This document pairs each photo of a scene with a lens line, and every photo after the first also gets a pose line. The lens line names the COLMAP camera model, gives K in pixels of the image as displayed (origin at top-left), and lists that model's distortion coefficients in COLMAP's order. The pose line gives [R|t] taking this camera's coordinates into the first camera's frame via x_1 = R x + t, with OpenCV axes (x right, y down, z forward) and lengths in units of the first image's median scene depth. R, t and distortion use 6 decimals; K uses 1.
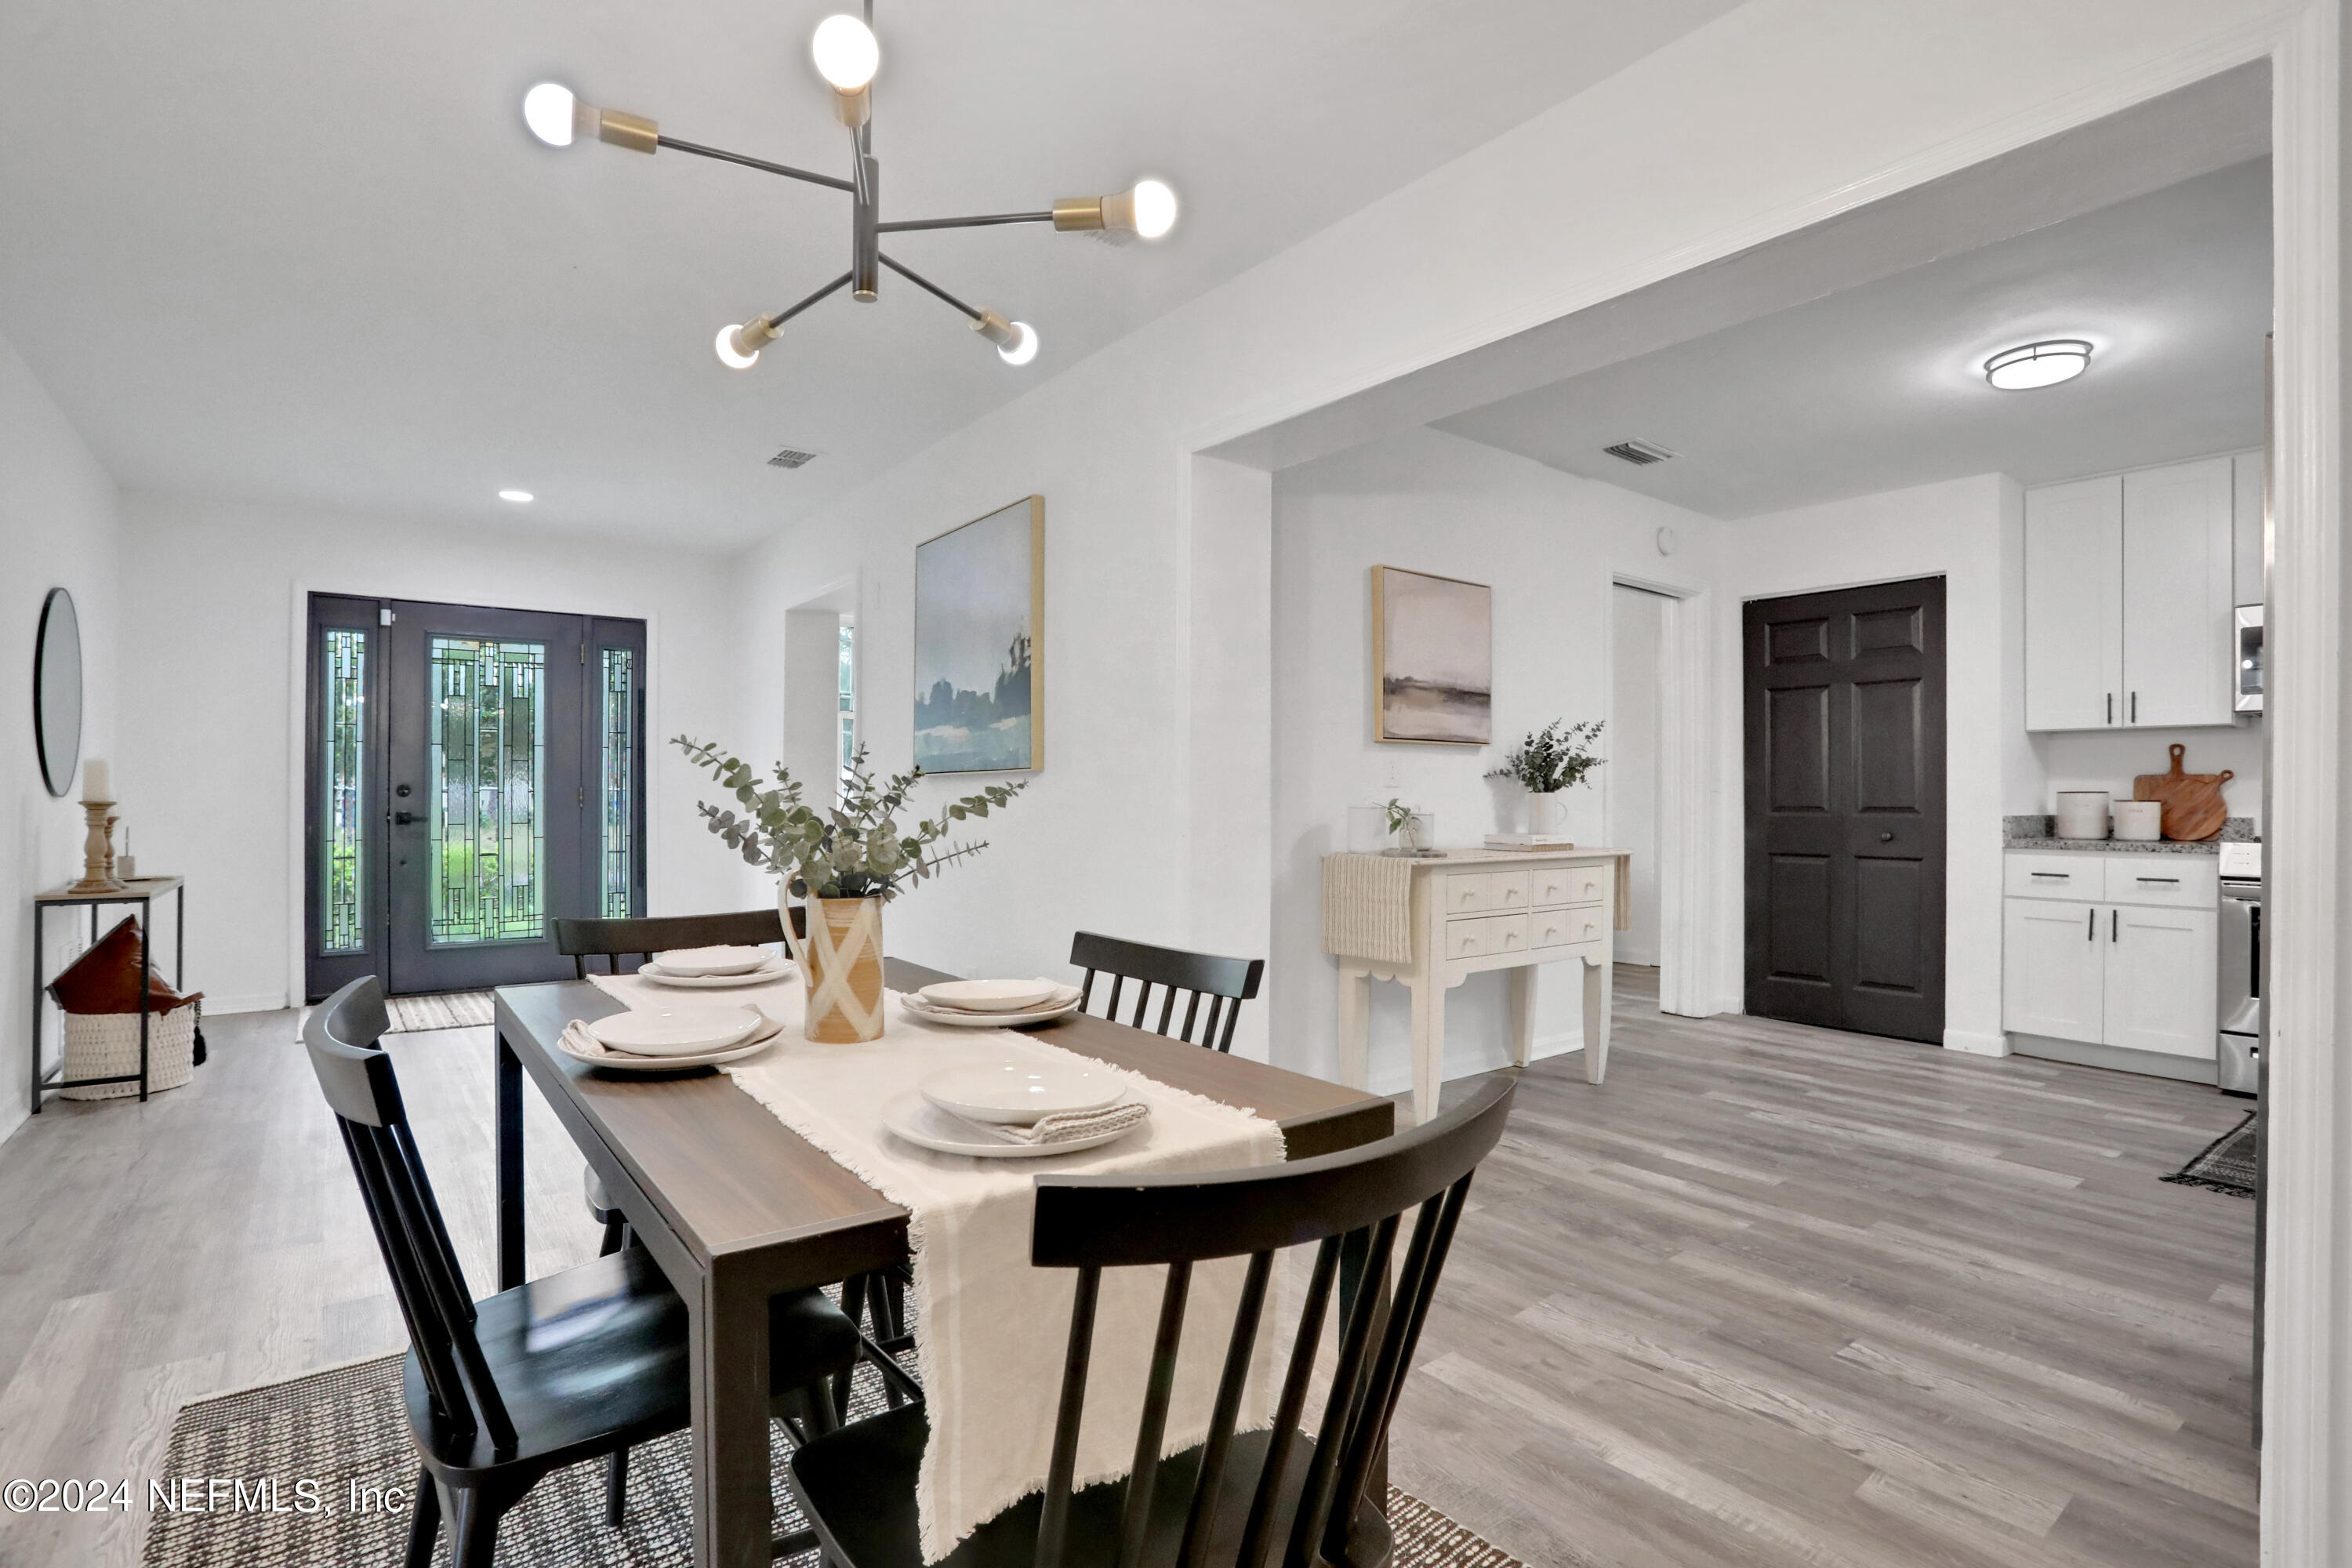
lens RADIAL K [[1126.2, 0, 1176.0], [0, 1126.2, 784.0], [0, 0, 1]] dist [-0.042577, 0.000822]
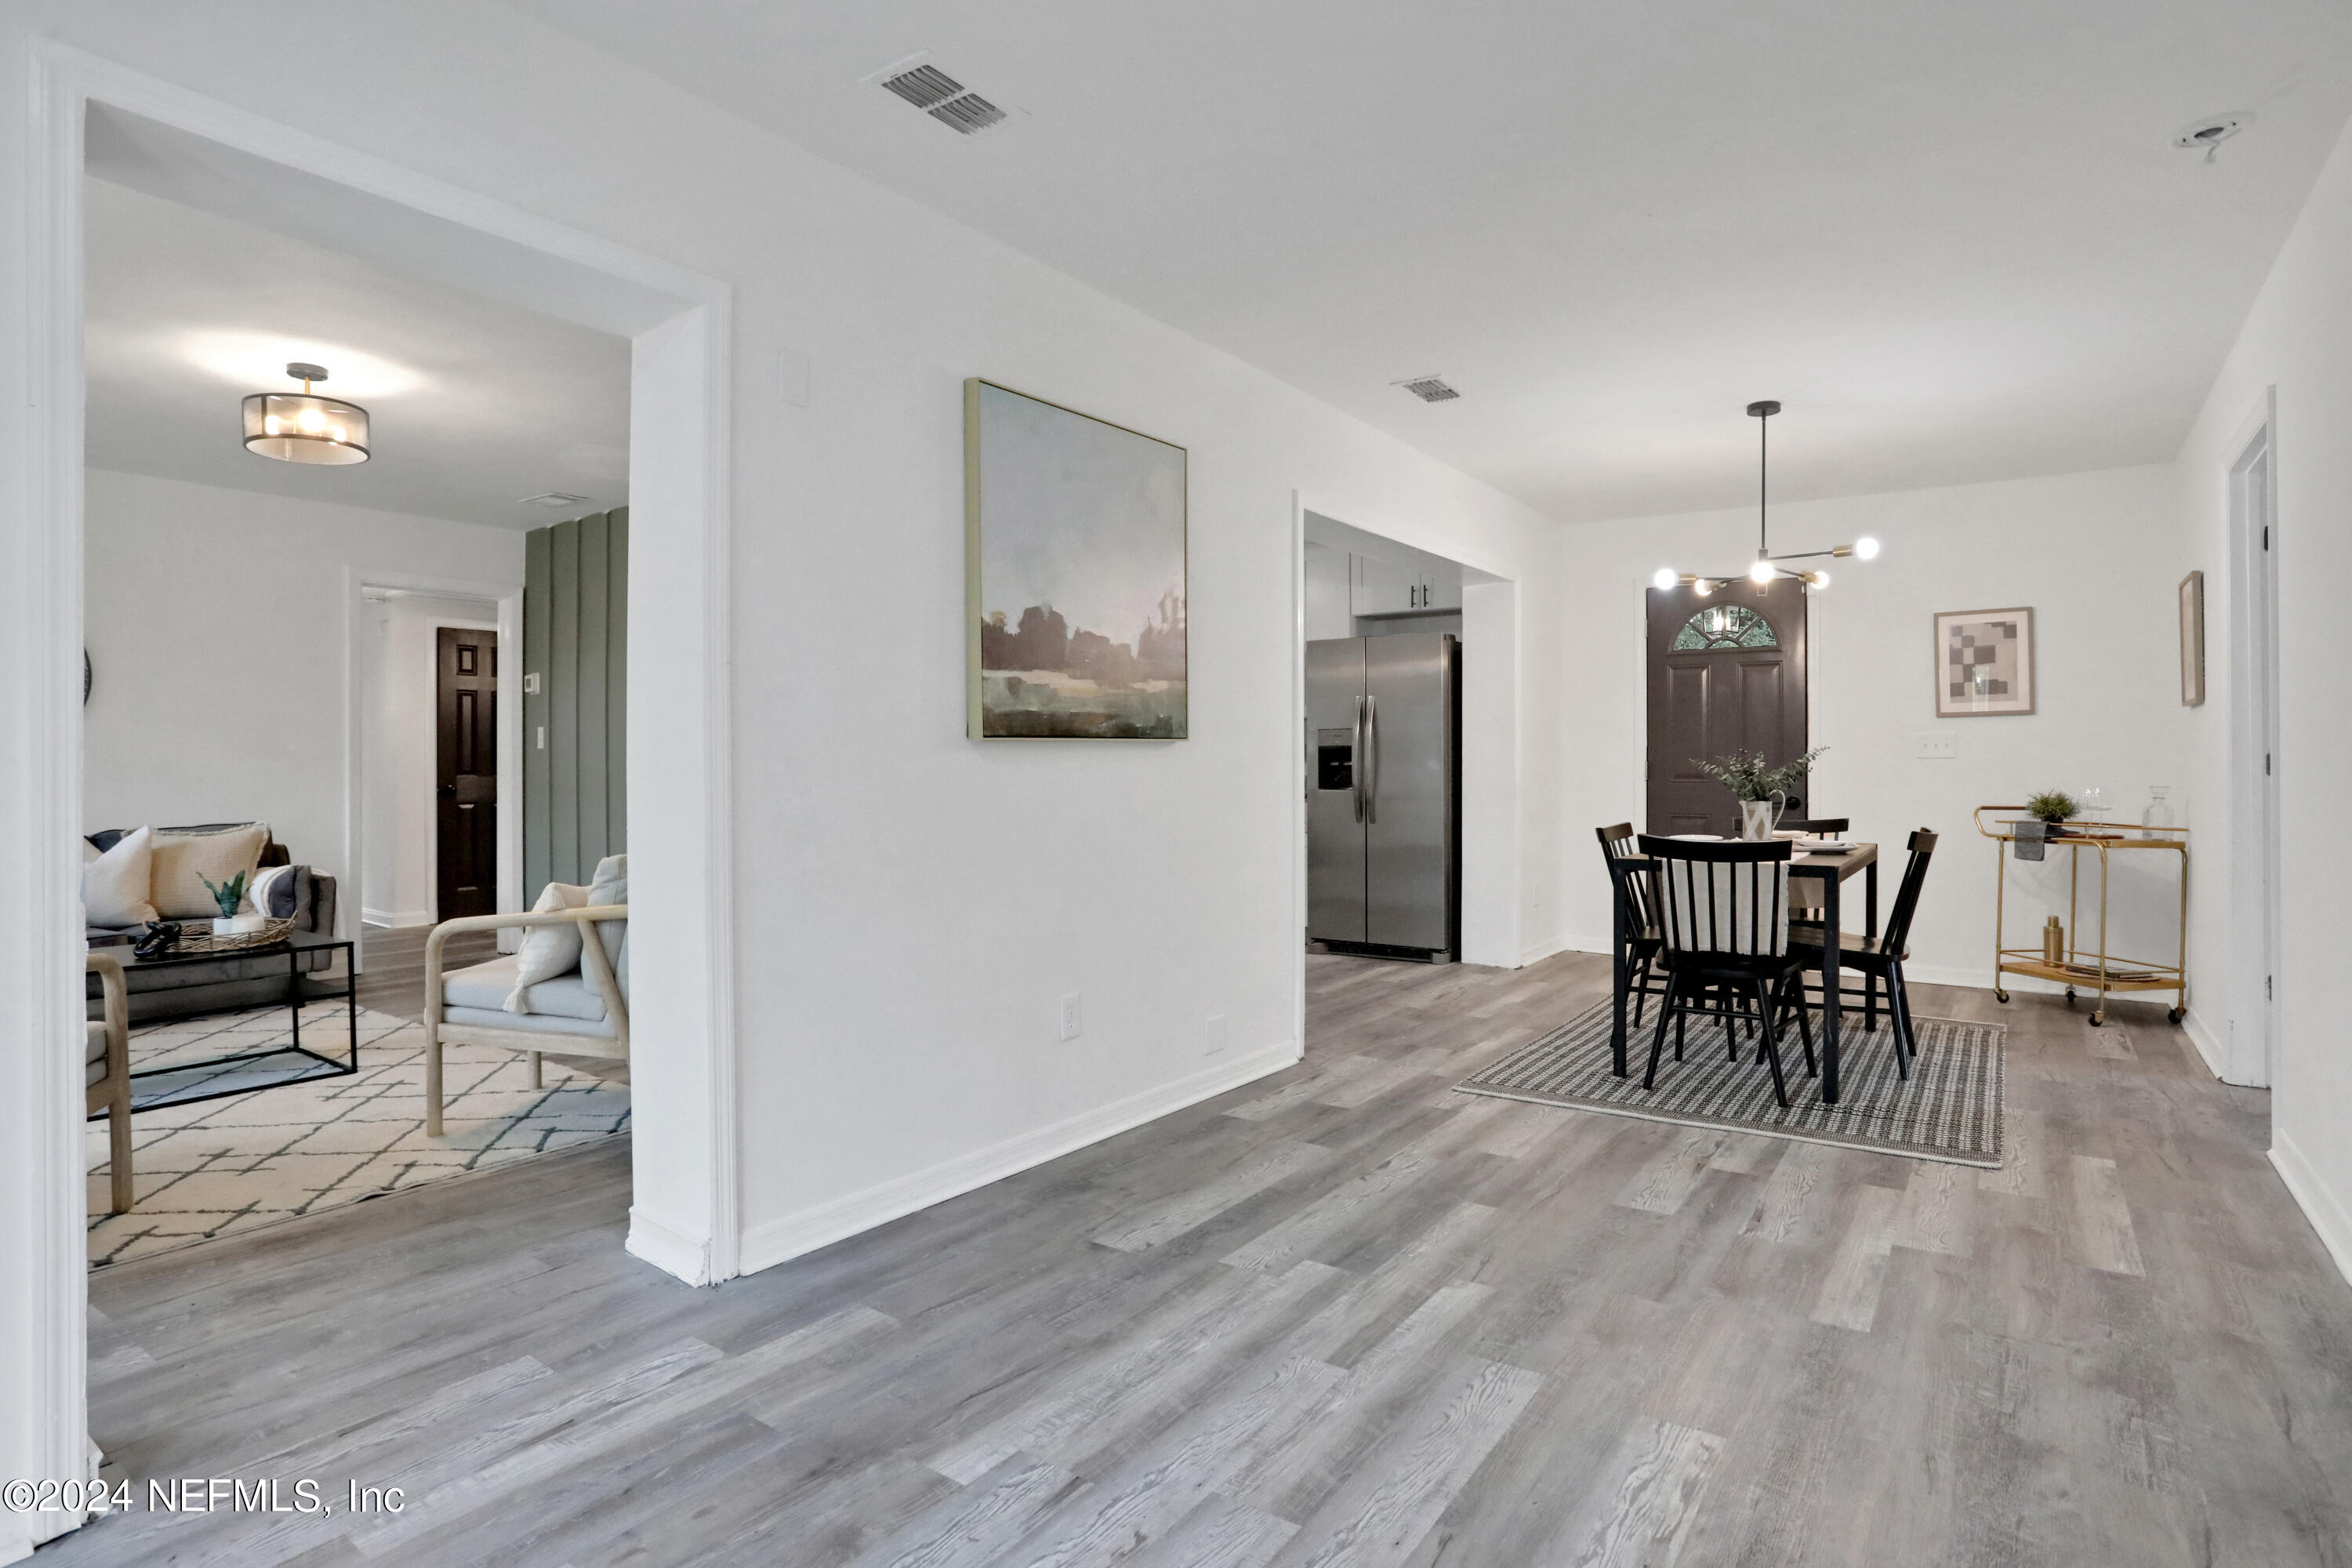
lens RADIAL K [[1188.4, 0, 1167.8], [0, 1188.4, 779.7], [0, 0, 1]] dist [-0.035981, 0.000619]
pose [[-0.288643, -0.016047, 0.957302, -1.009561], [-0.009113, 0.999860, 0.014013, 0.005660], [-0.957394, -0.004679, -0.288749, 1.221238]]
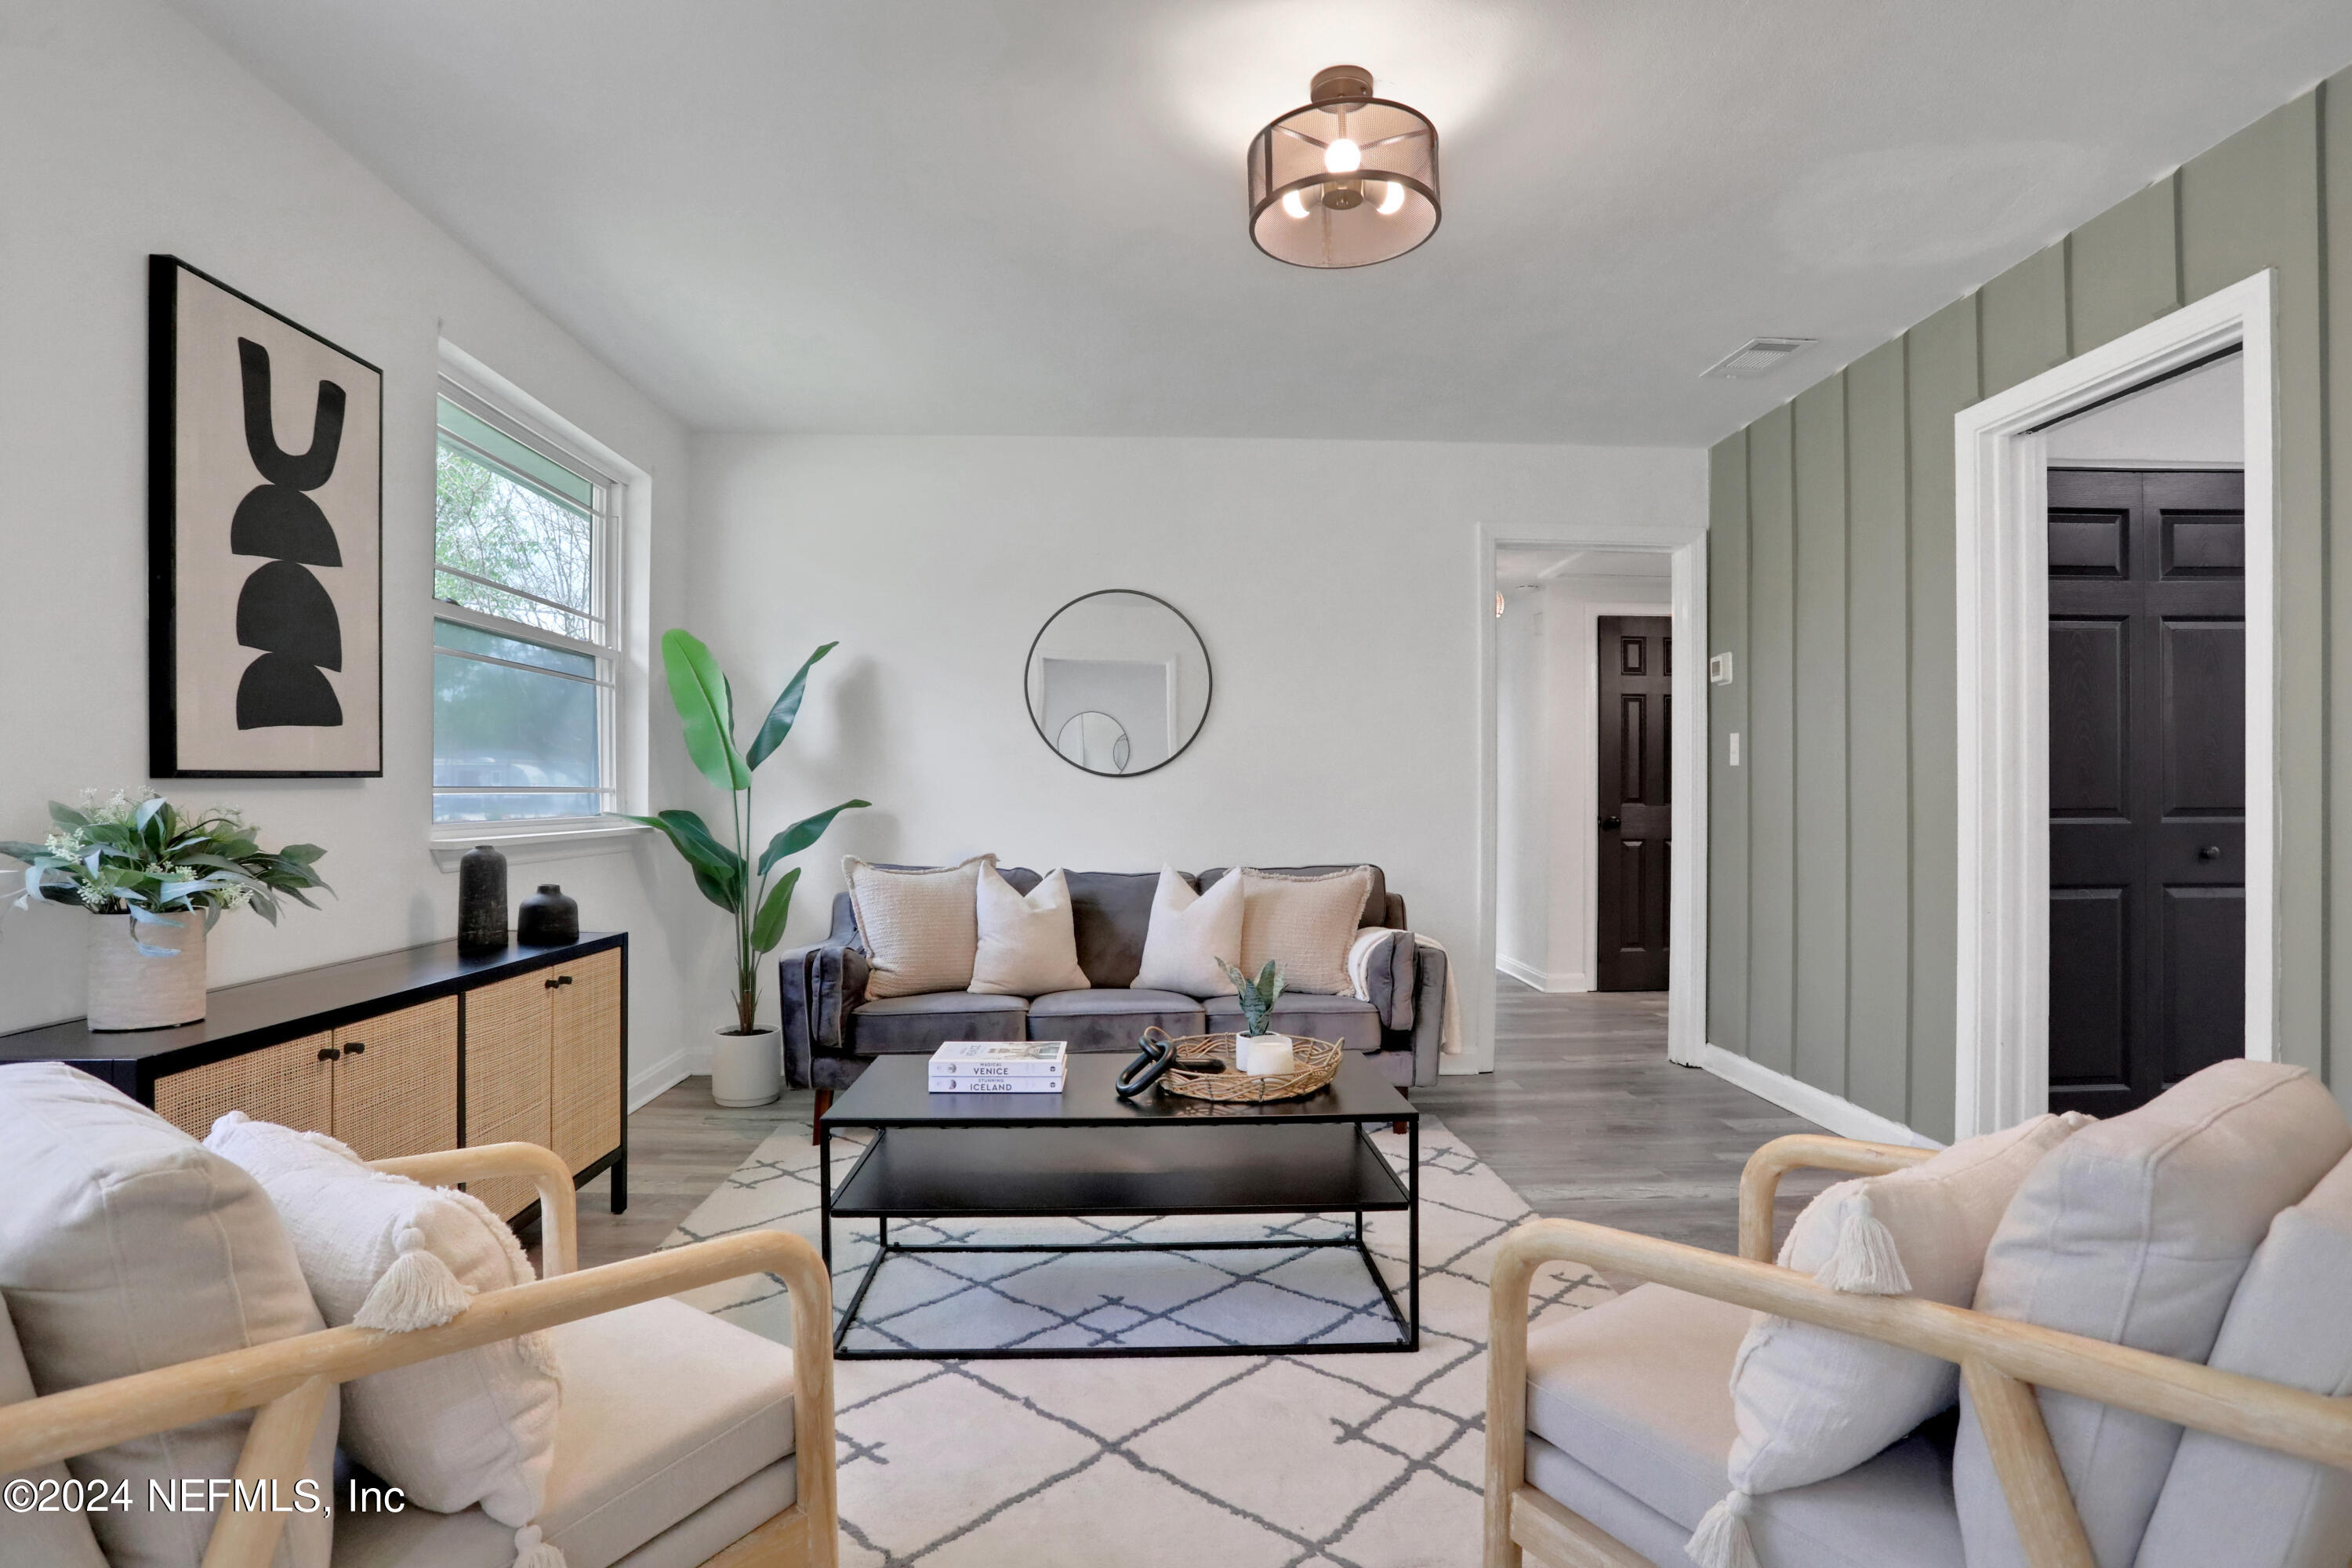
lens RADIAL K [[1188.4, 0, 1167.8], [0, 1188.4, 779.7], [0, 0, 1]] dist [-0.035981, 0.000619]
pose [[0.586758, 0.005017, 0.809747, -0.360763], [-0.005529, 0.999982, -0.002189, 0.011606], [-0.809744, -0.003193, 0.586775, 1.373053]]
